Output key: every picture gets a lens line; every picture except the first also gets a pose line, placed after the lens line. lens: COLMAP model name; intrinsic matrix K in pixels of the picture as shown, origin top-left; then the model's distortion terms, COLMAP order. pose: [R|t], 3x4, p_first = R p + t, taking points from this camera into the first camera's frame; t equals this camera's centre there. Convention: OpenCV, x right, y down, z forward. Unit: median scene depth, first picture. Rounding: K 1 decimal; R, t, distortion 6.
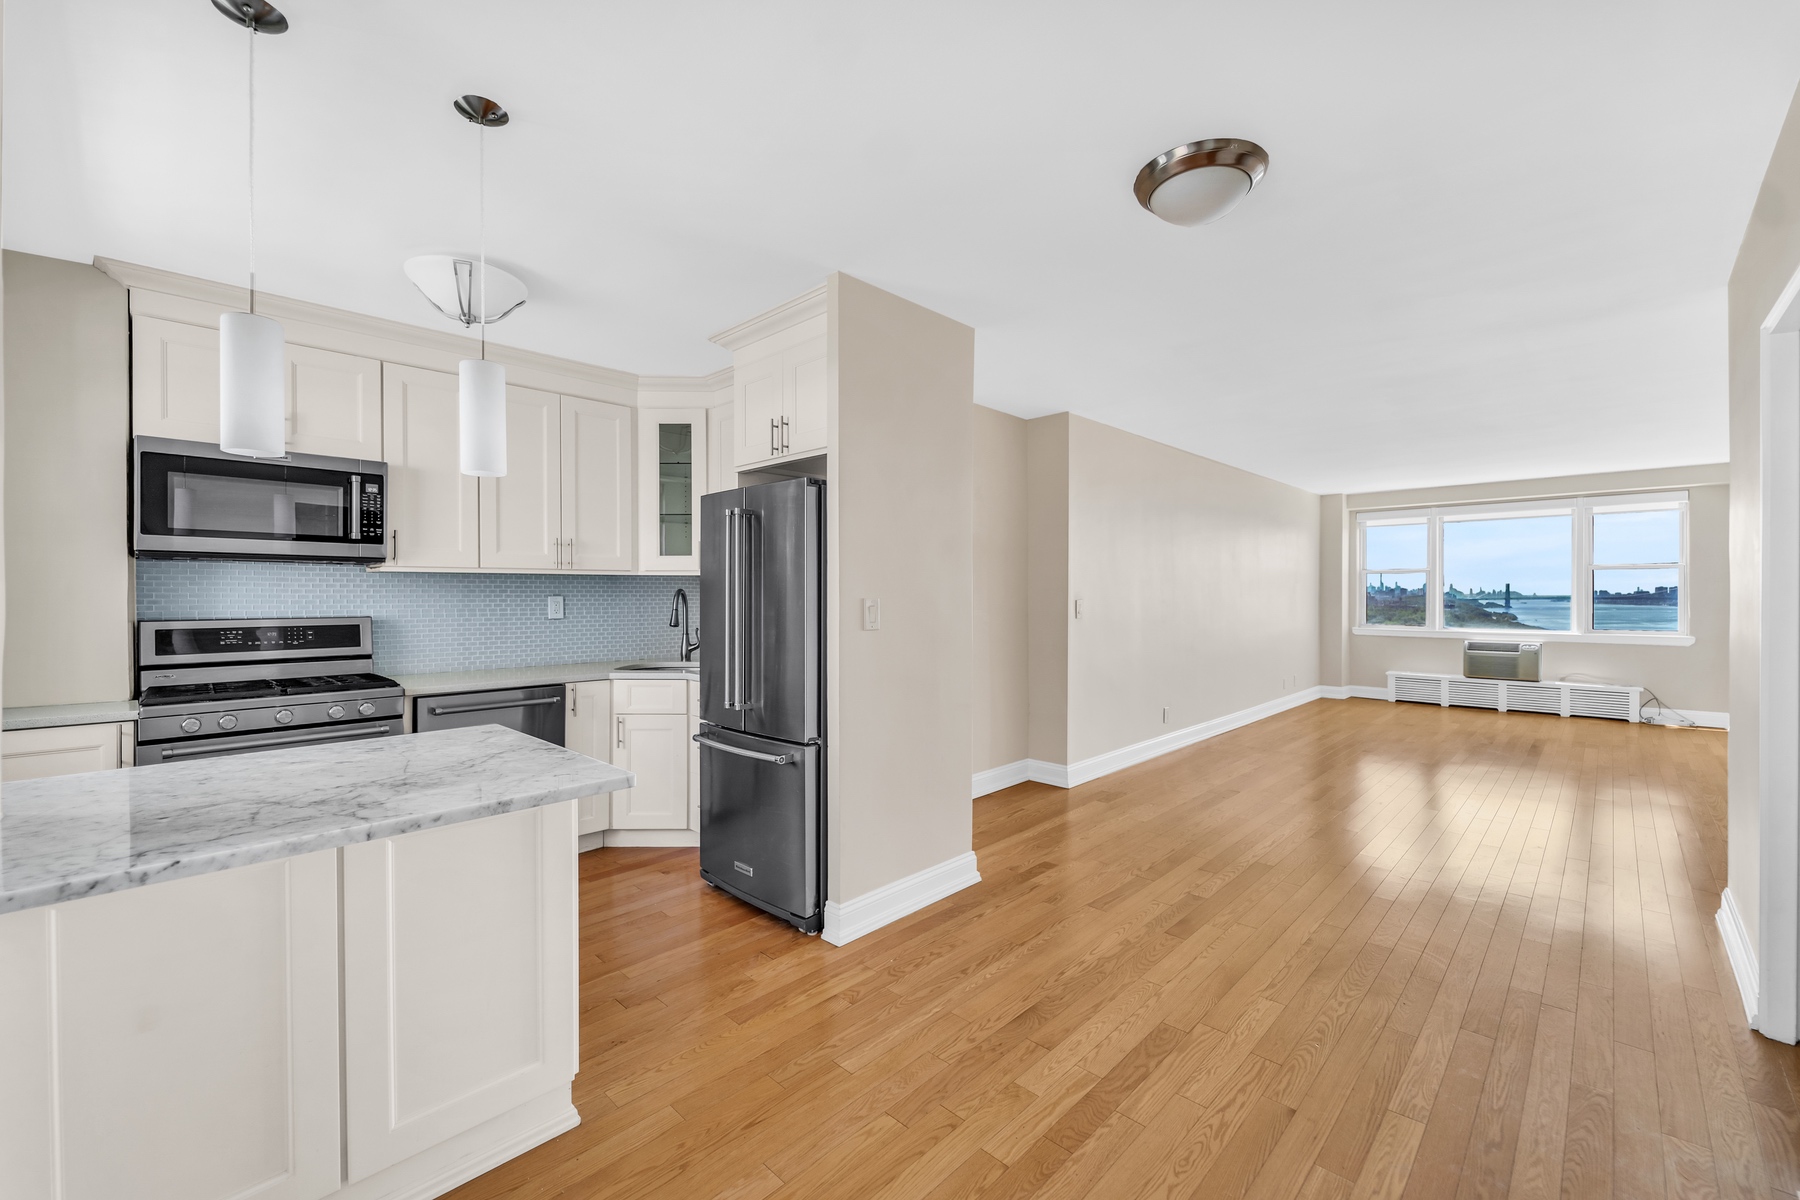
lens RADIAL K [[737.4, 0, 900.0], [0, 737.4, 600.0], [0, 0, 1]] dist [-0.001601, 0.000247]
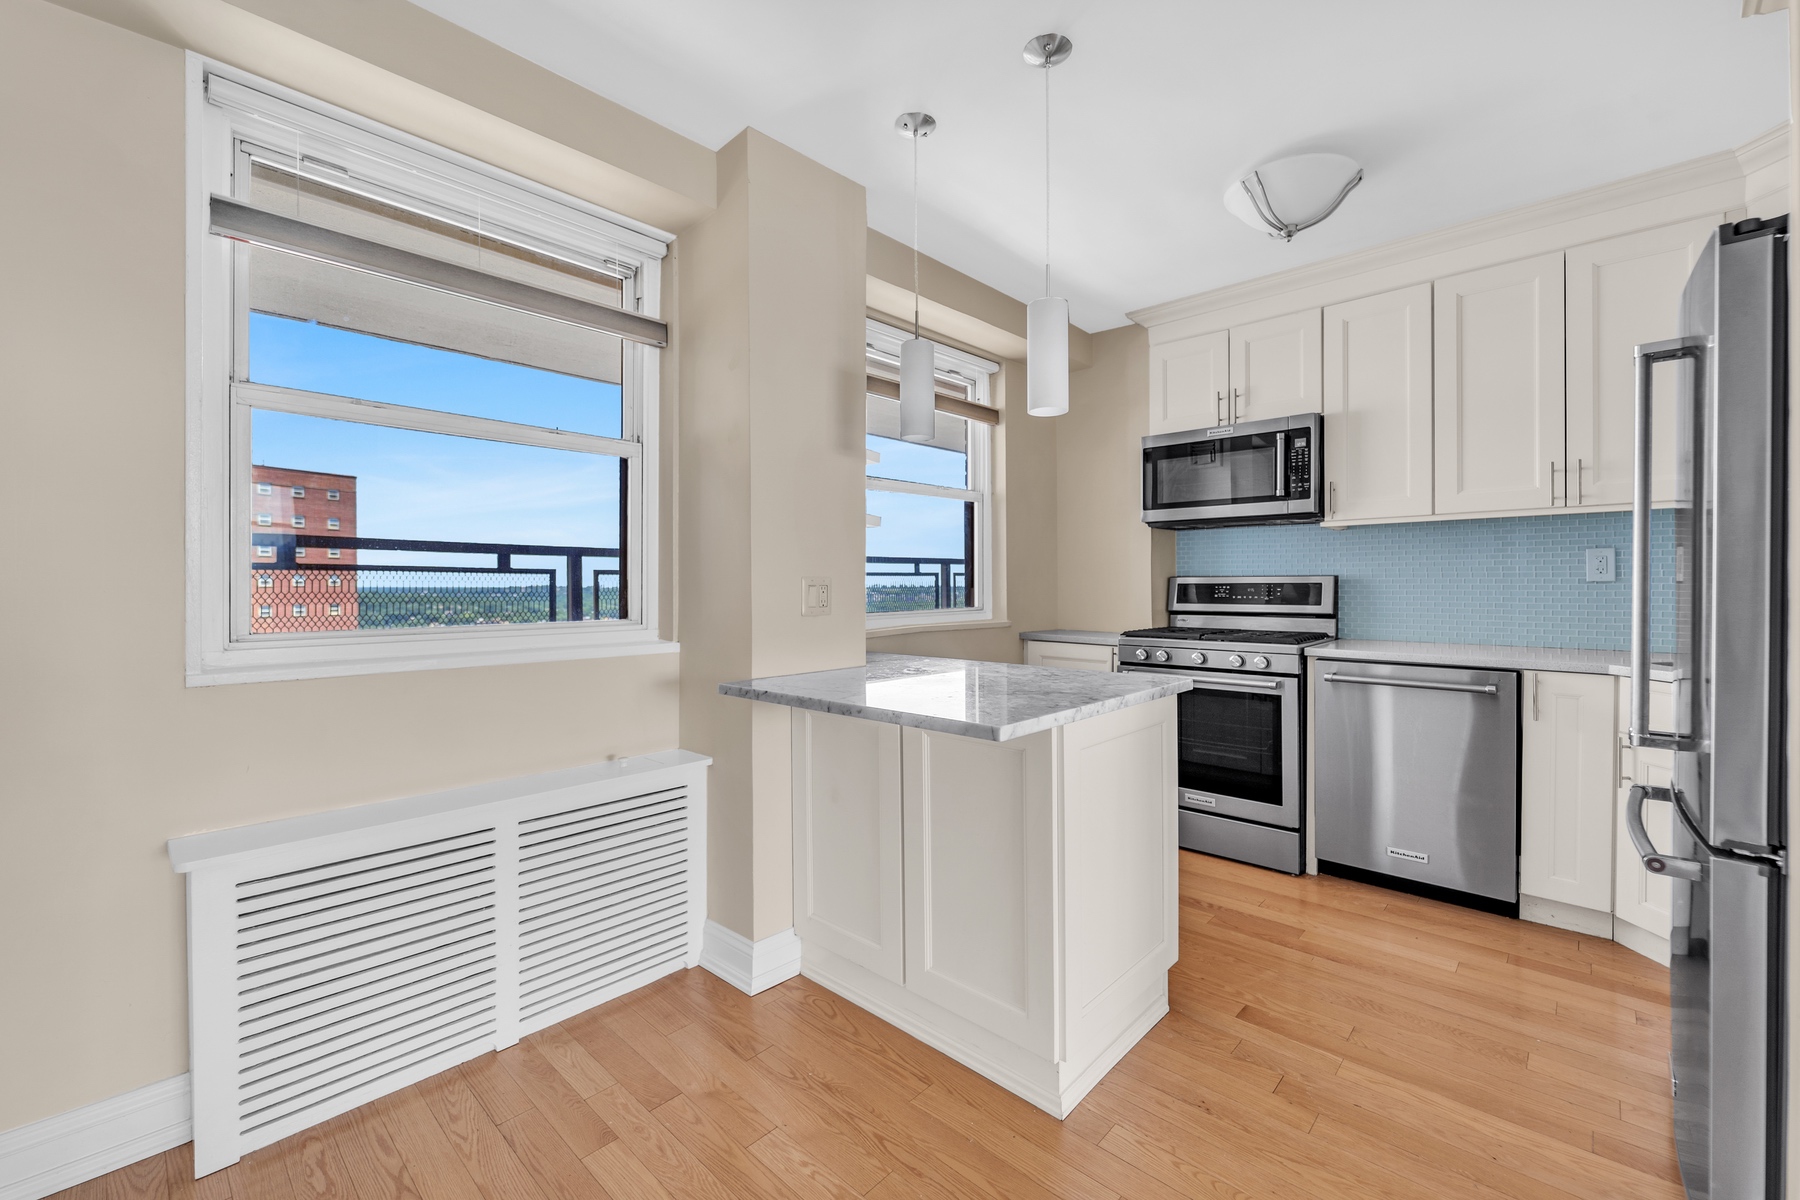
lens RADIAL K [[735.4, 0, 906.2], [0, 735.4, 585.2], [0, 0, 1]] dist [0.000241, 0.000100]
pose [[0.021569, 0.003962, -0.999760, 0.254986], [-0.003947, 0.999985, 0.003878, 0.037418], [0.999760, 0.003862, 0.021584, 0.454963]]
